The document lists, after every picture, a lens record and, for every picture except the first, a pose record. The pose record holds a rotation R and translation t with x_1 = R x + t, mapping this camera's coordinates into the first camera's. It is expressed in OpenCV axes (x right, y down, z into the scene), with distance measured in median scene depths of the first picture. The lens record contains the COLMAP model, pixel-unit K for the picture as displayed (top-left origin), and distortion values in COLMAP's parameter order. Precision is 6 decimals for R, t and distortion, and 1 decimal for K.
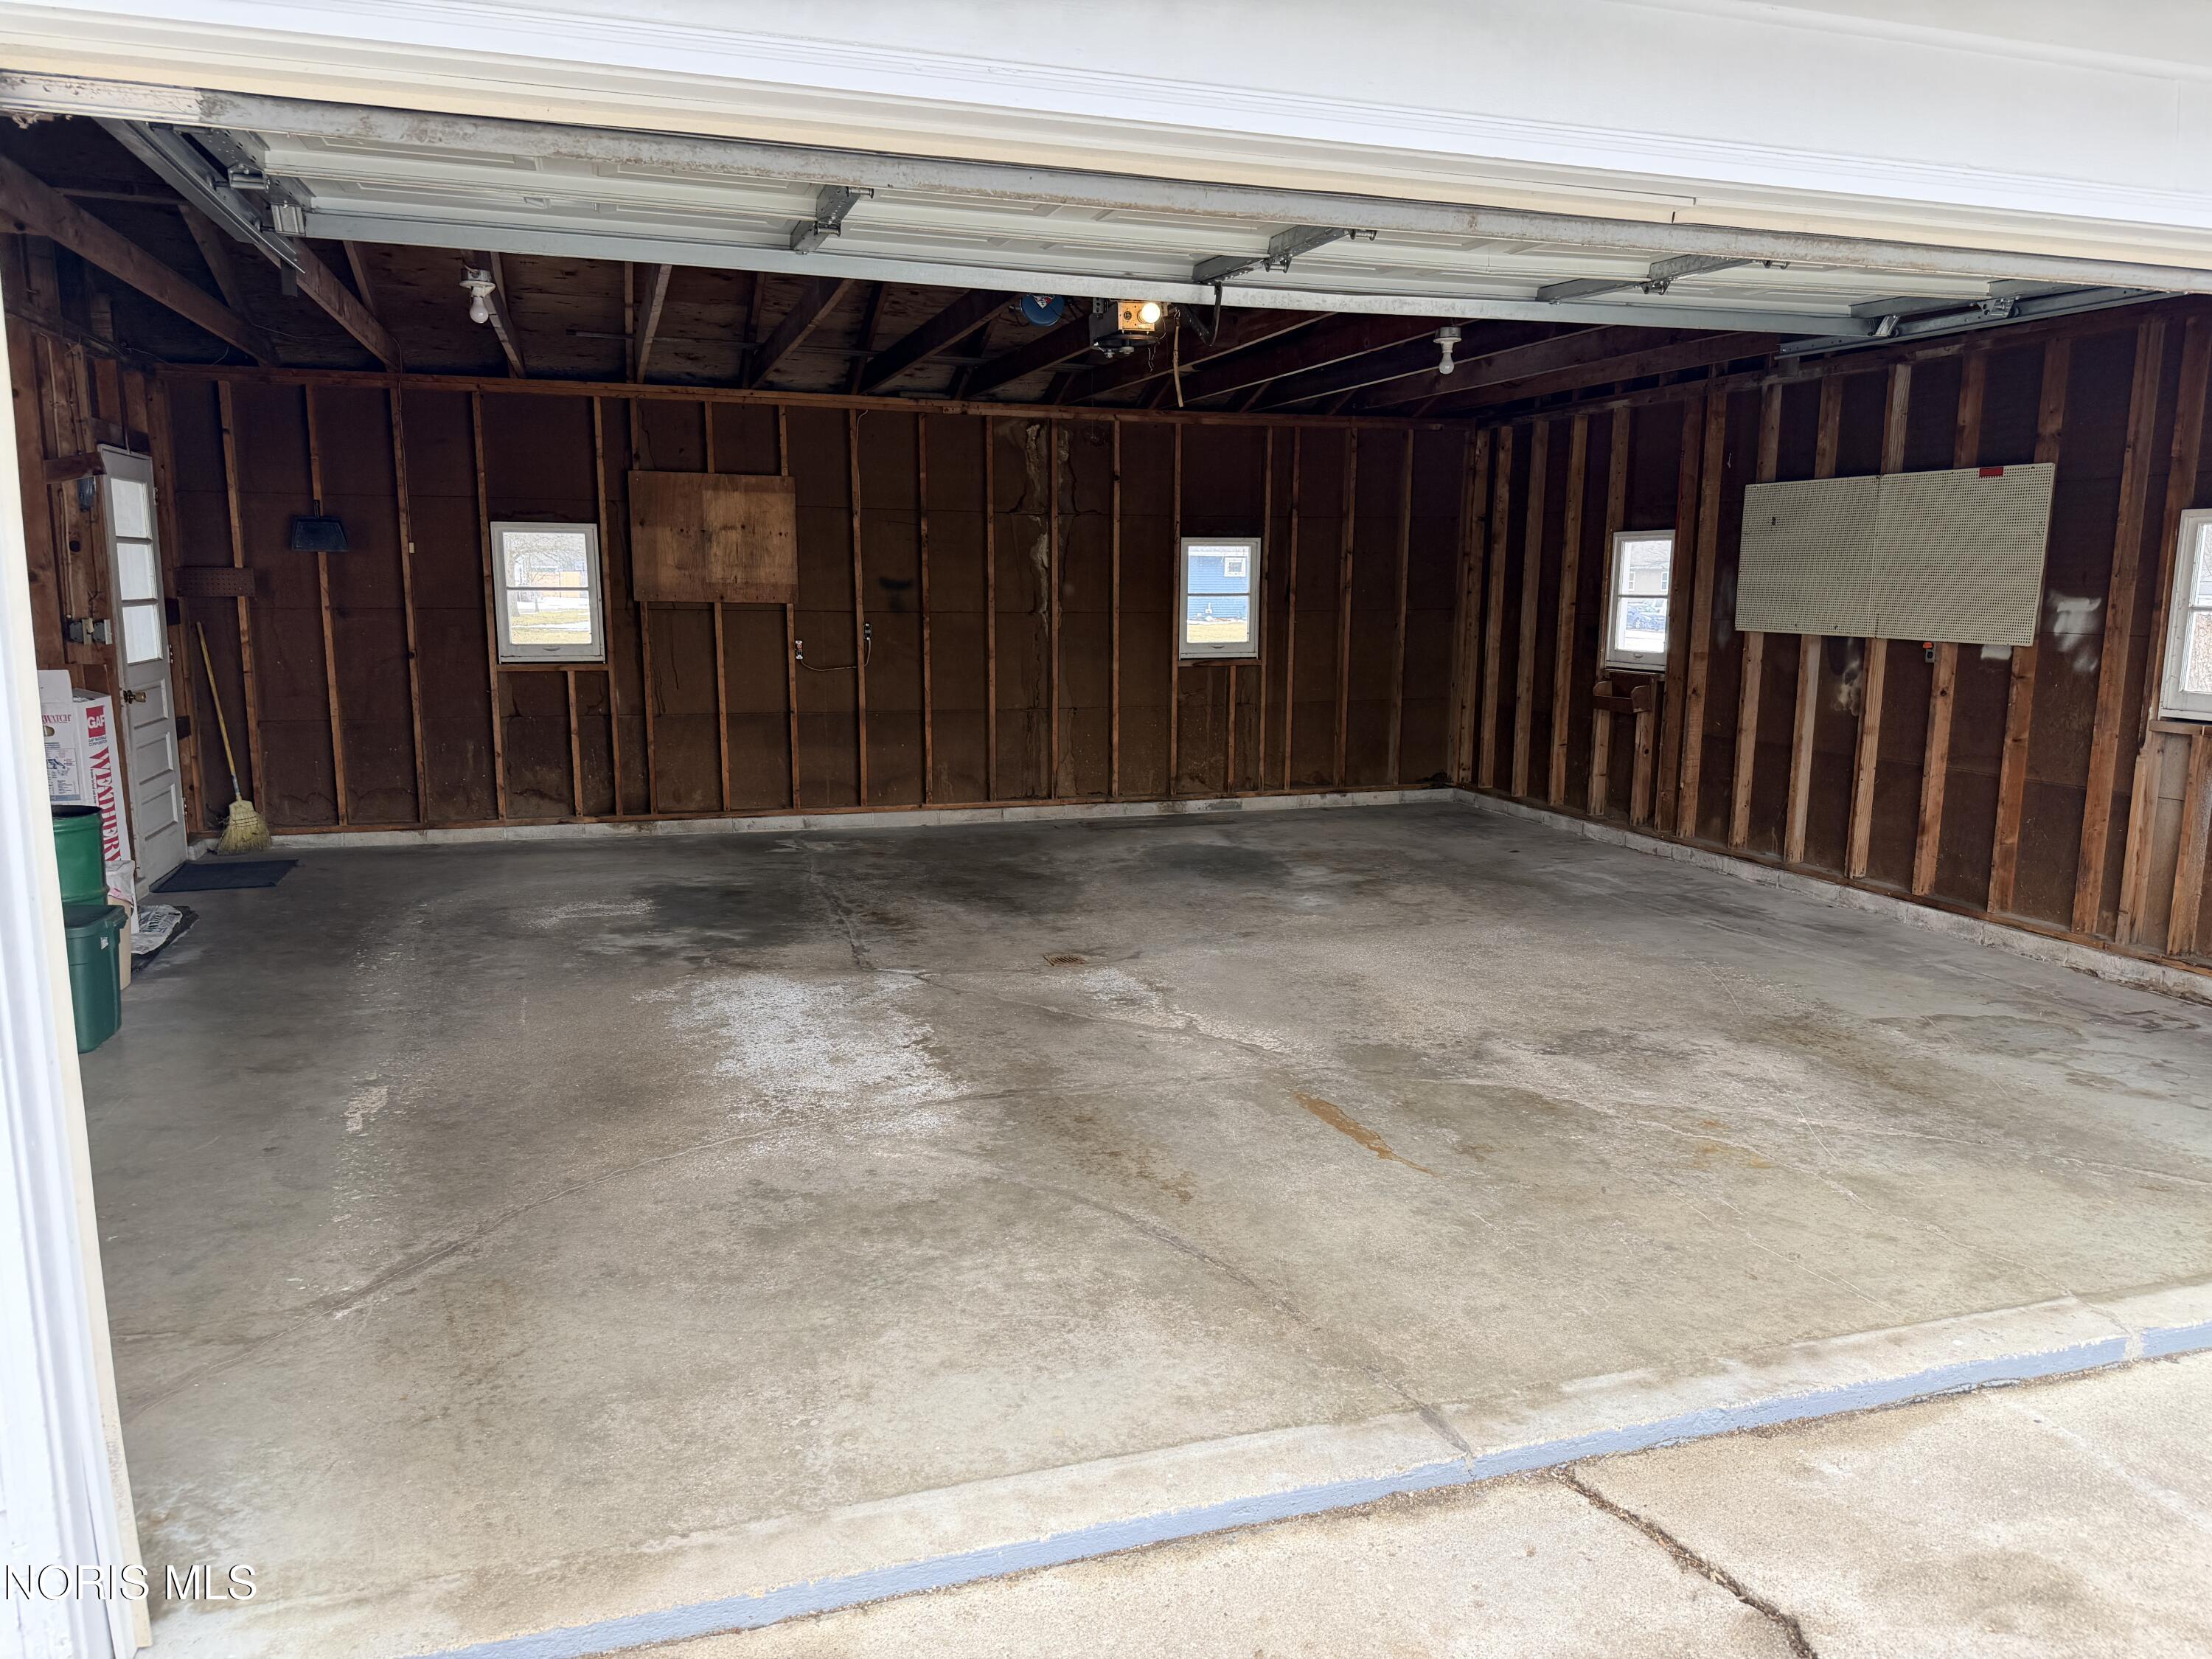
lens RADIAL K [[1558.4, 0, 1091.4], [0, 1558.4, 878.7], [0, 0, 1]] dist [0.080055, -0.115598]
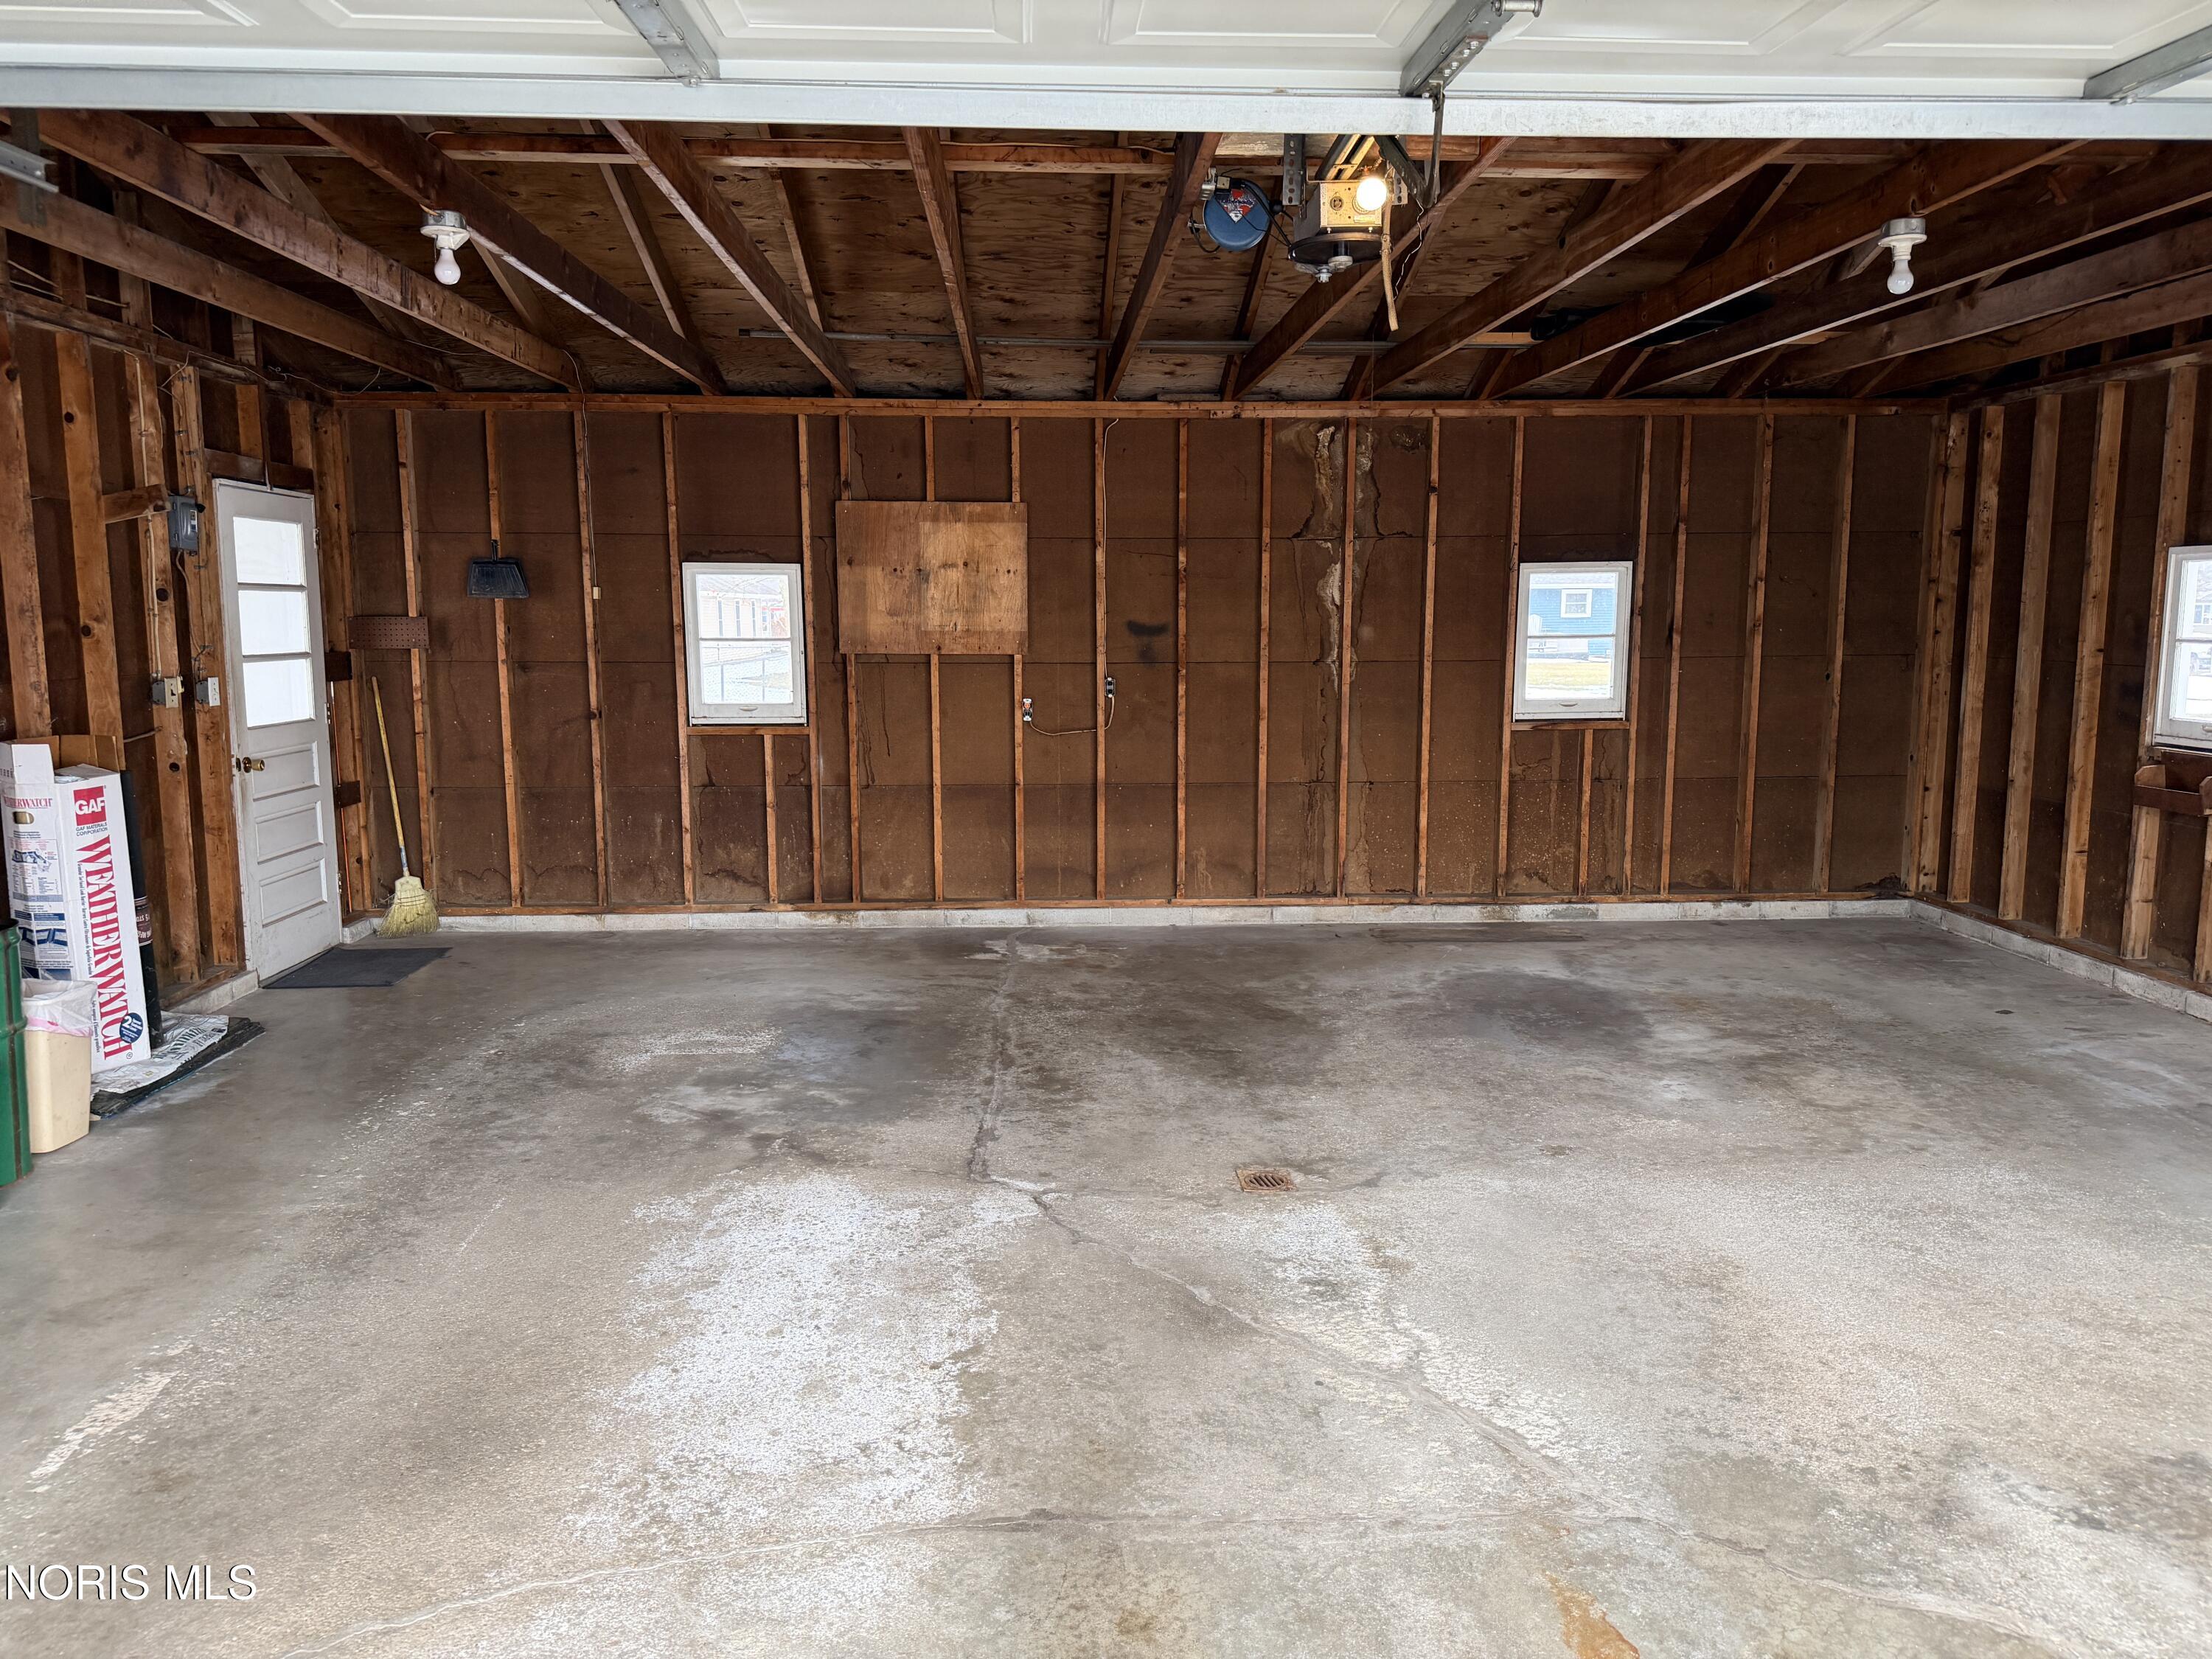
lens RADIAL K [[1558.4, 0, 1087.8], [0, 1558.4, 841.0], [0, 0, 1]] dist [0.080055, -0.115598]
pose [[0.967346, 0.027541, -0.251959, 0.057411], [-0.039427, 0.998329, -0.042249, -0.048199], [0.250374, 0.050803, 0.966815, 0.240891]]
